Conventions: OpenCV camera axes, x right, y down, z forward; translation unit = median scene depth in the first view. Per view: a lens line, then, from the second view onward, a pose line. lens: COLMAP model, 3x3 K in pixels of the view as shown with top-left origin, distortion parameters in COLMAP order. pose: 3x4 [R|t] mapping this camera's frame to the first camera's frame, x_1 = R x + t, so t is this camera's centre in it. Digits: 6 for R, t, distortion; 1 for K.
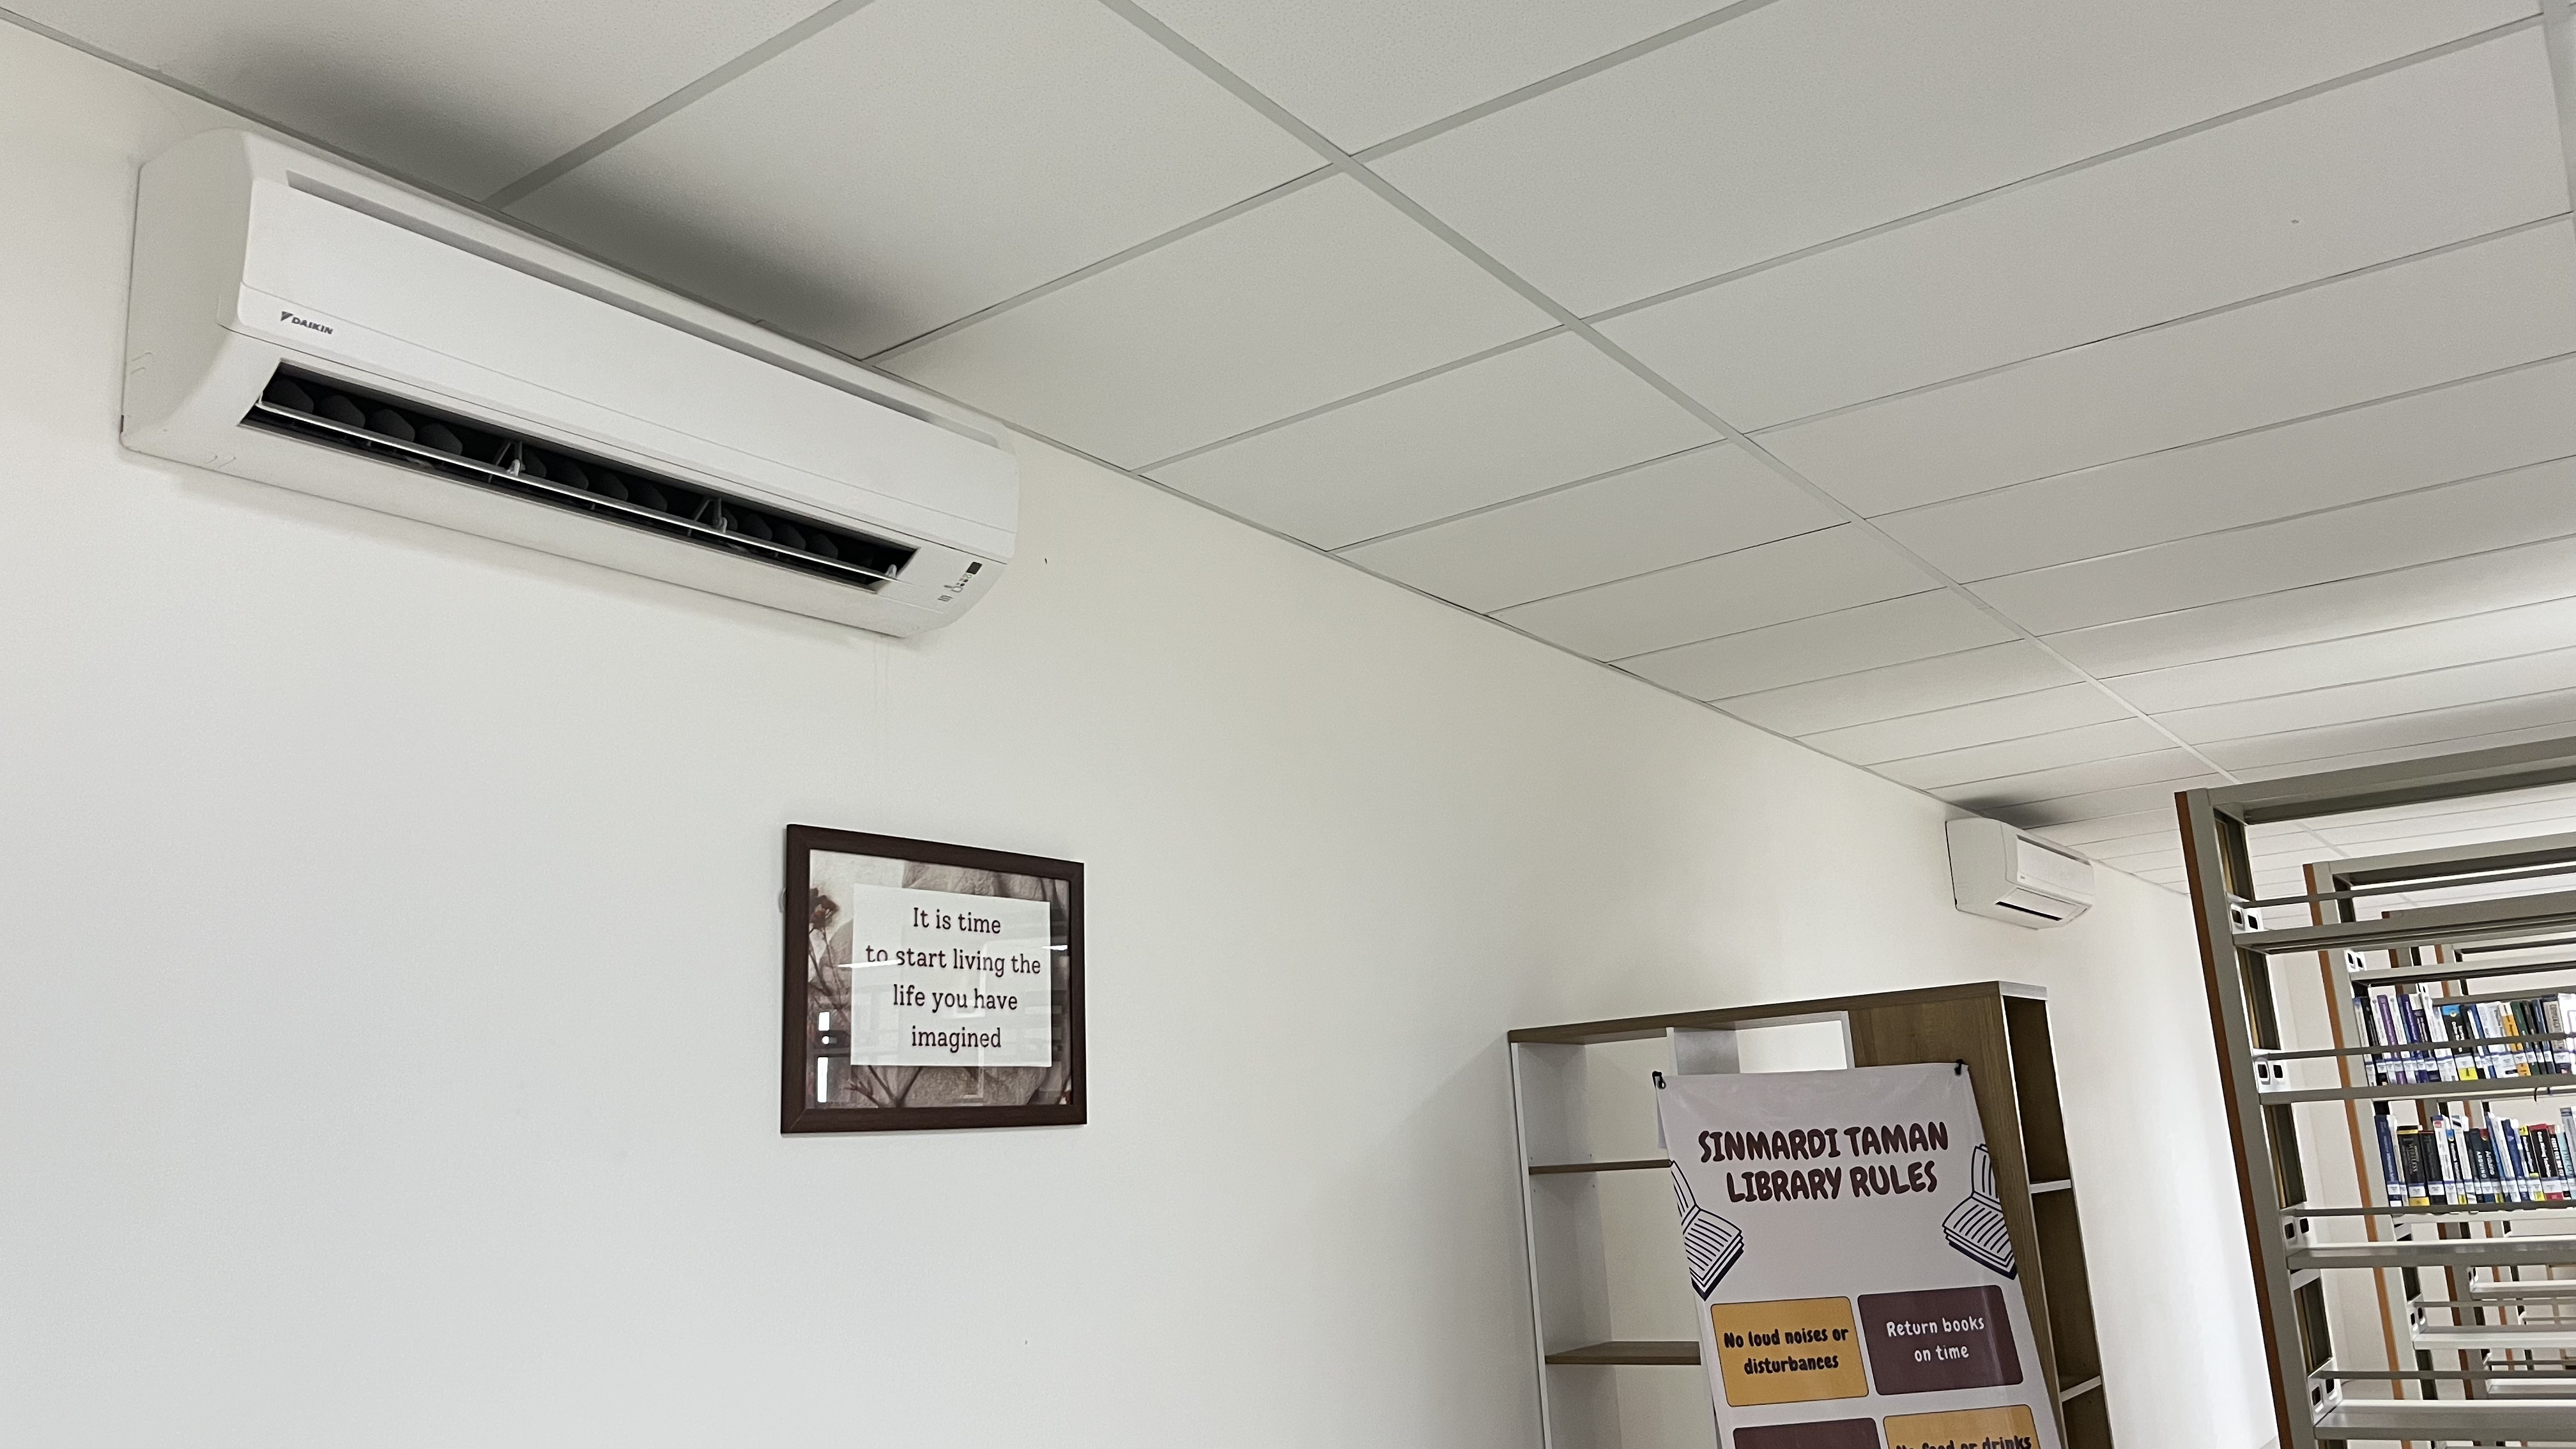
lens RADIAL K [[1939.1, 0, 1306.1], [0, 1939.1, 726.1], [0, 0, 1]] dist [0.032993, -0.049608]
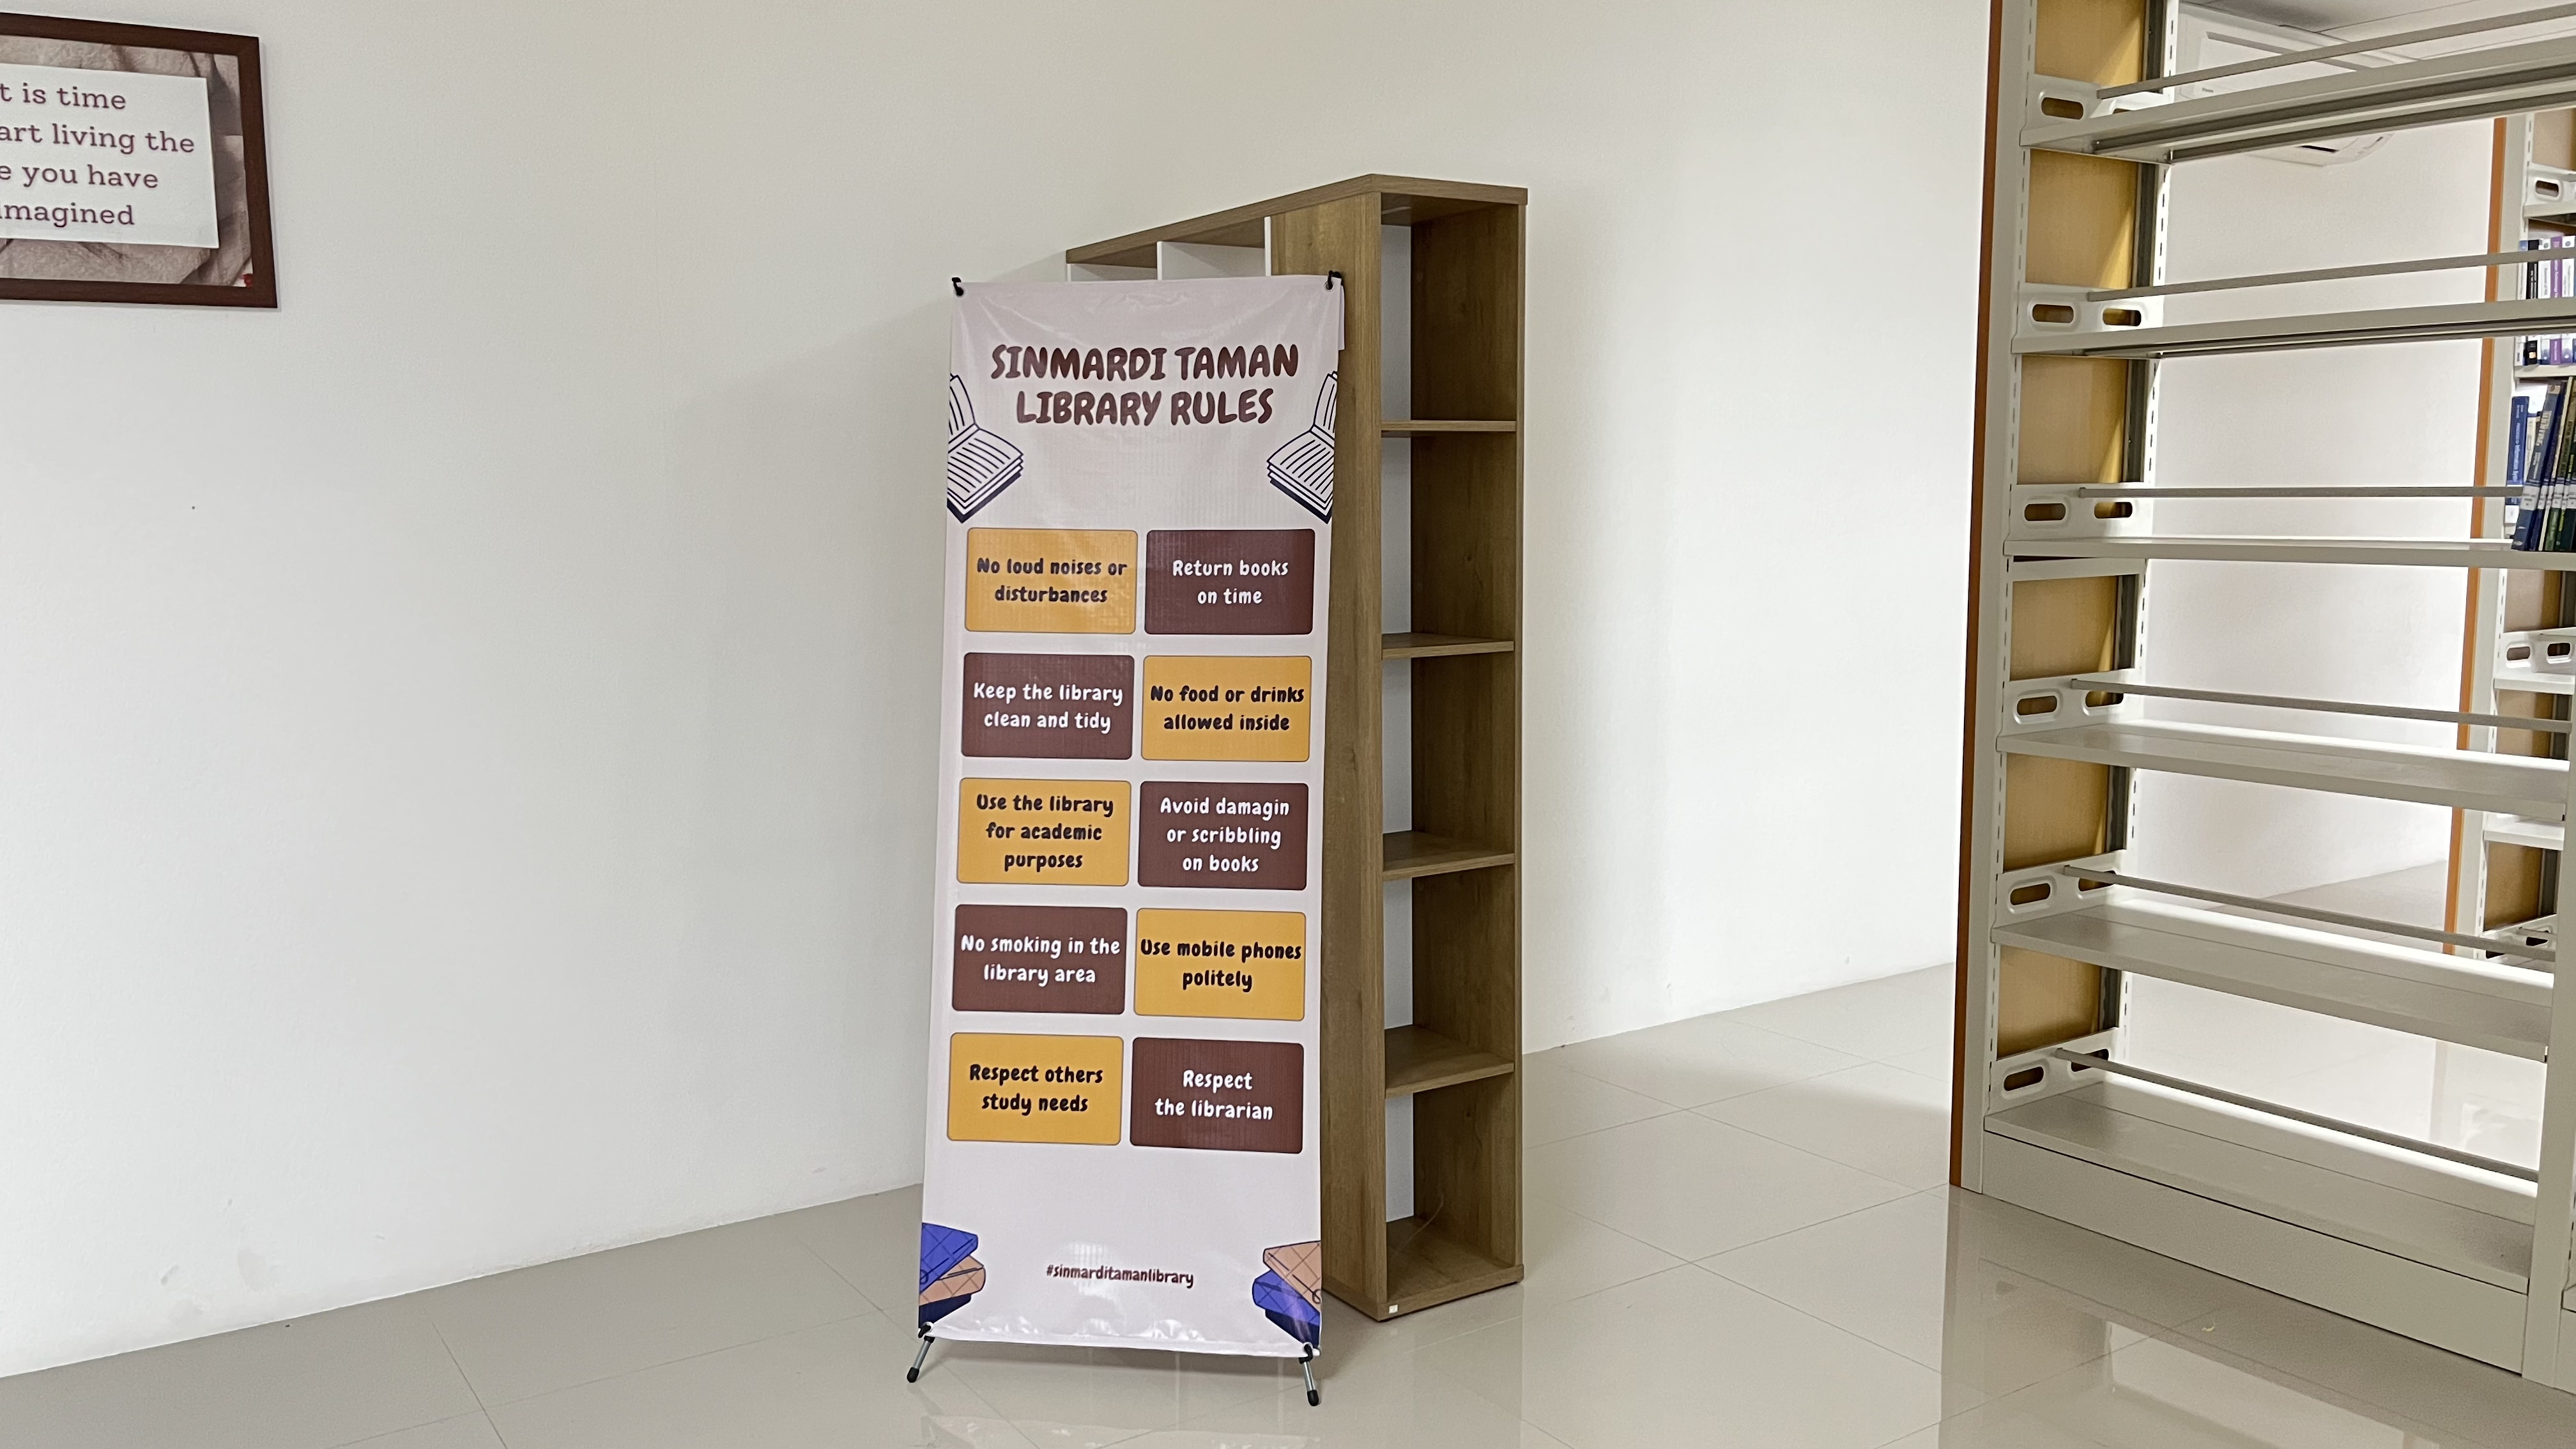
lens RADIAL K [[2087.5, 0, 1291.7], [0, 2087.5, 746.6], [0, 0, 1]] dist [0.022872, -0.041486]
pose [[0.936781, 0.093387, -0.337224, 0.683558], [0.032366, 0.936472, 0.349246, 0.049552], [0.348416, -0.338082, 0.874246, 0.139045]]
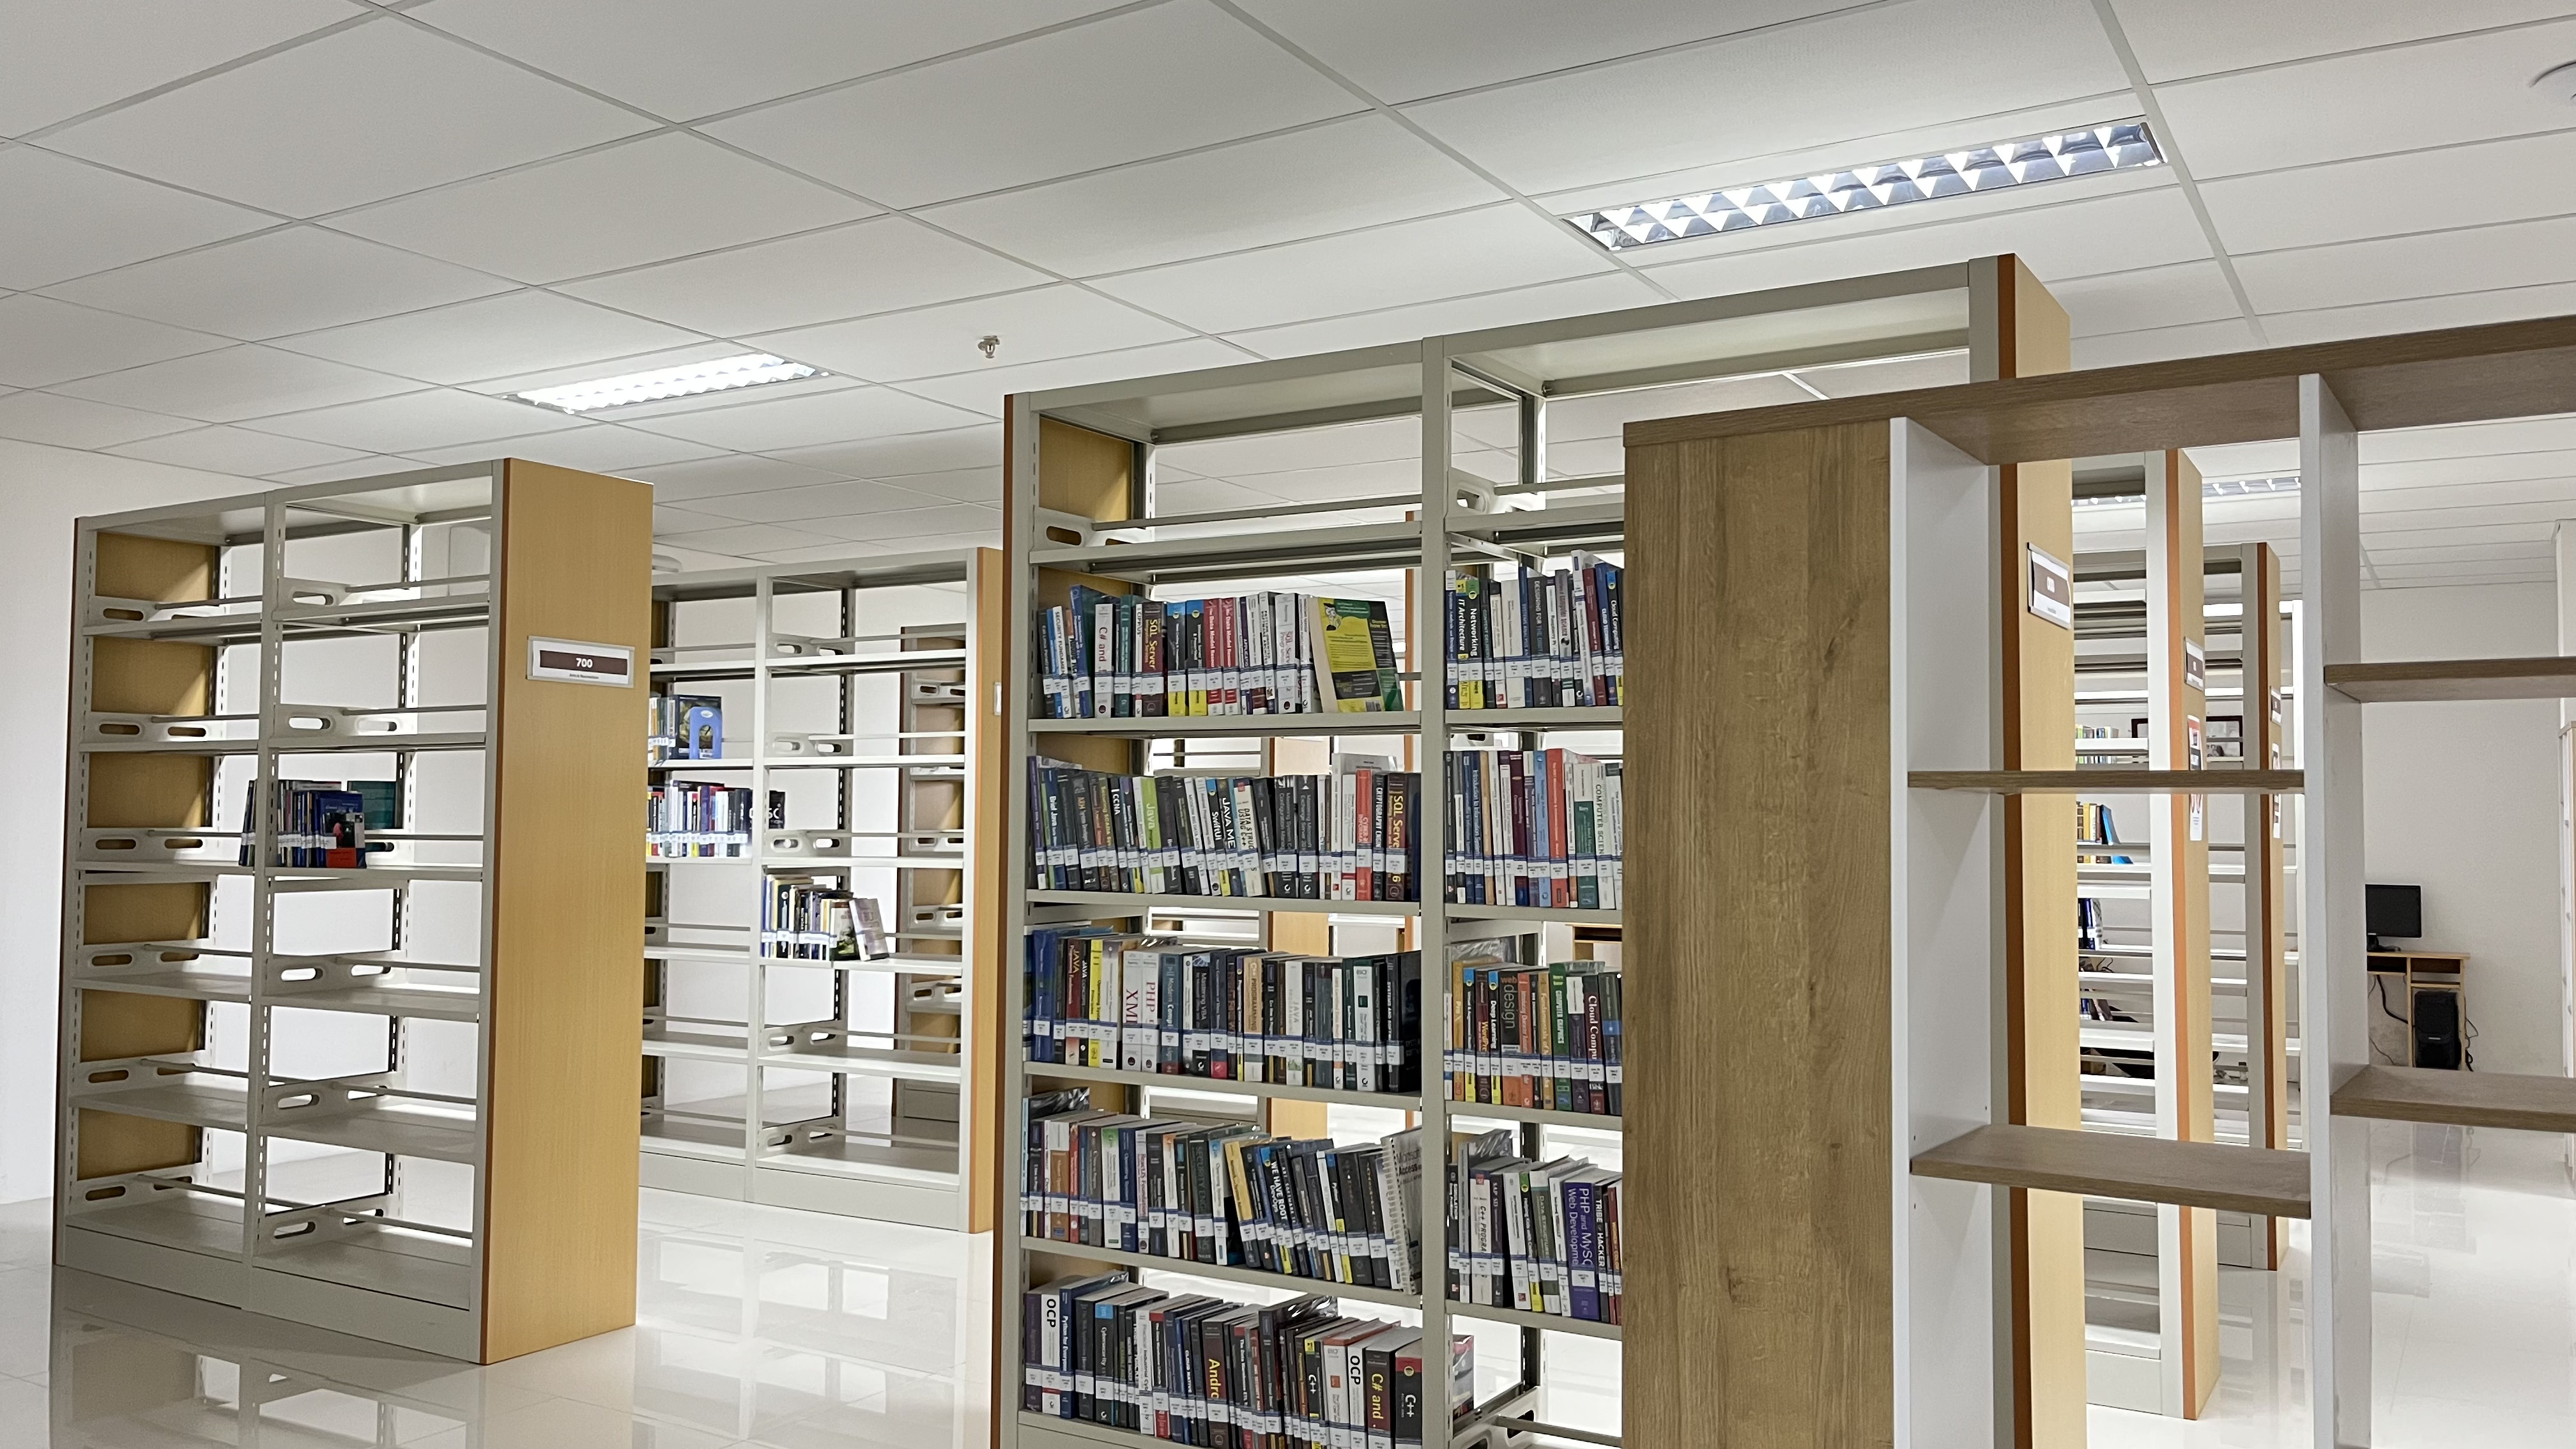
lens RADIAL K [[1939.1, 0, 1281.4], [0, 1939.1, 723.4], [0, 0, 1]] dist [0.032993, -0.049608]
pose [[0.996121, 0.061947, 0.062495, 1.636975], [-0.071333, 0.984324, 0.161299, -0.137373], [-0.051523, -0.165131, 0.984925, -0.494451]]
